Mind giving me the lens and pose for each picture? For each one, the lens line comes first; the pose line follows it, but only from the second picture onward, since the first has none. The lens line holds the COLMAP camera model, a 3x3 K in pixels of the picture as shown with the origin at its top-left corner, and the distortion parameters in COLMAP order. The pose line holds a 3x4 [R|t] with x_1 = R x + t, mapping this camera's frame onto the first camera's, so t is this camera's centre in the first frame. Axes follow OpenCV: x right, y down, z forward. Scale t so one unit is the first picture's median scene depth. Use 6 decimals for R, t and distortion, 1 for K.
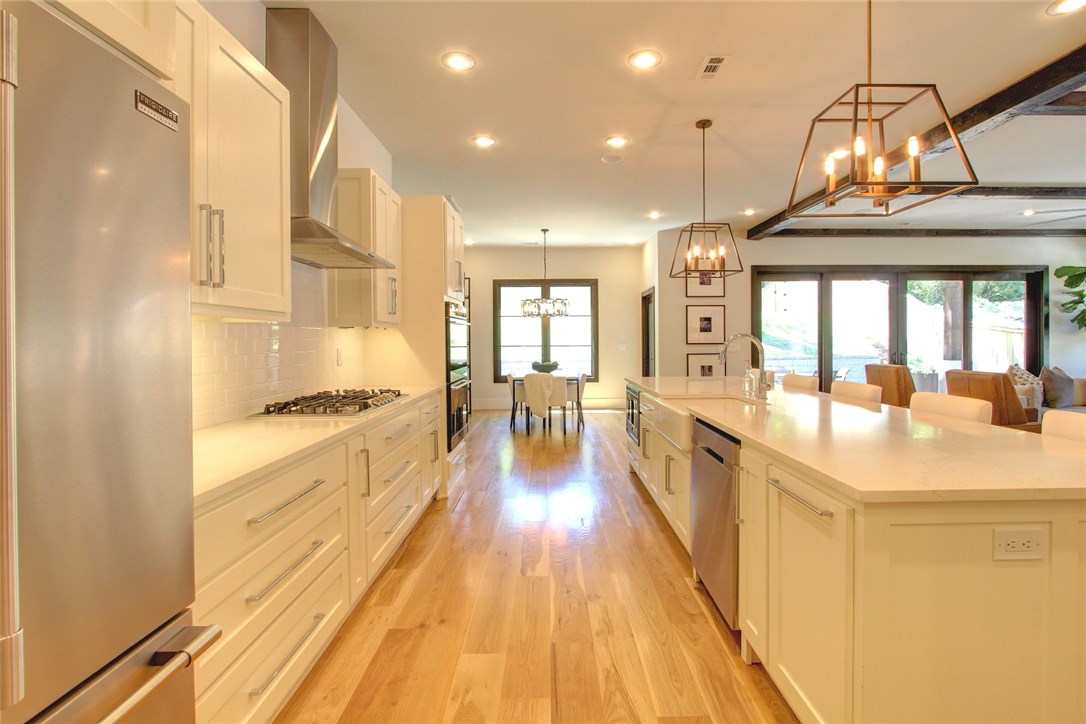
lens RADIAL K [[504.6, 0, 555.2], [0, 504.6, 341.8], [0, 0, 1]] dist [-0.019059, 0.000385]
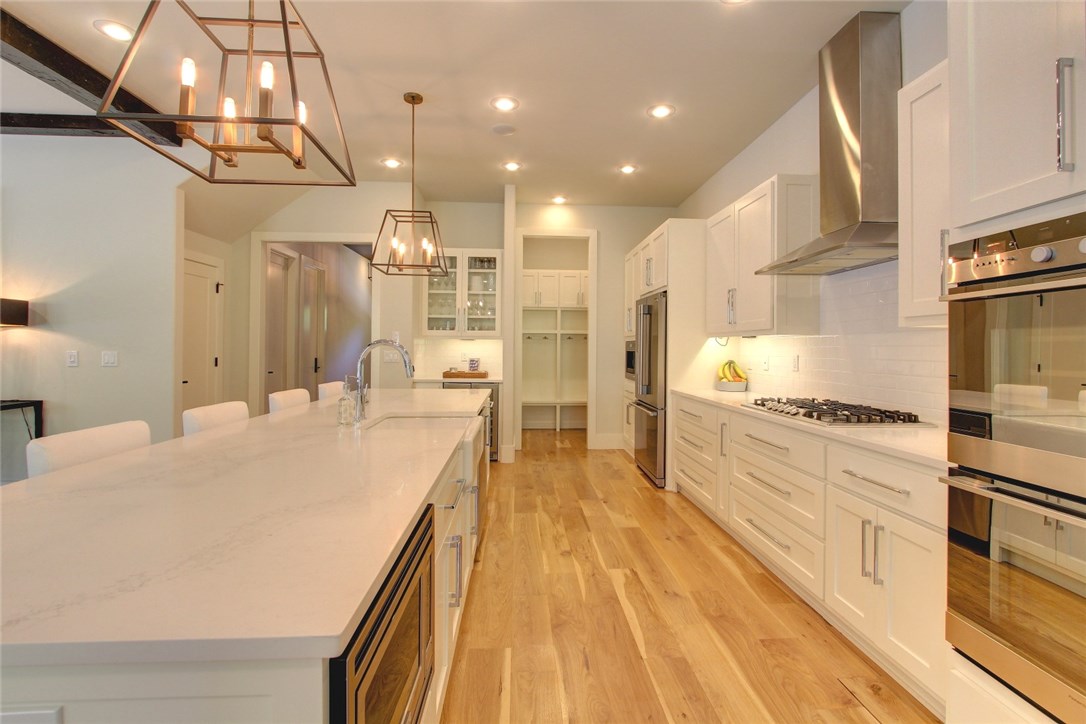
lens RADIAL K [[504.6, 0, 555.2], [0, 504.6, 341.8], [0, 0, 1]] dist [-0.019059, 0.000385]
pose [[-0.998161, 0.003670, -0.060512, 0.176815], [0.003770, 0.999992, -0.001537, -0.017065], [0.060506, -0.001762, -0.998166, 2.248734]]
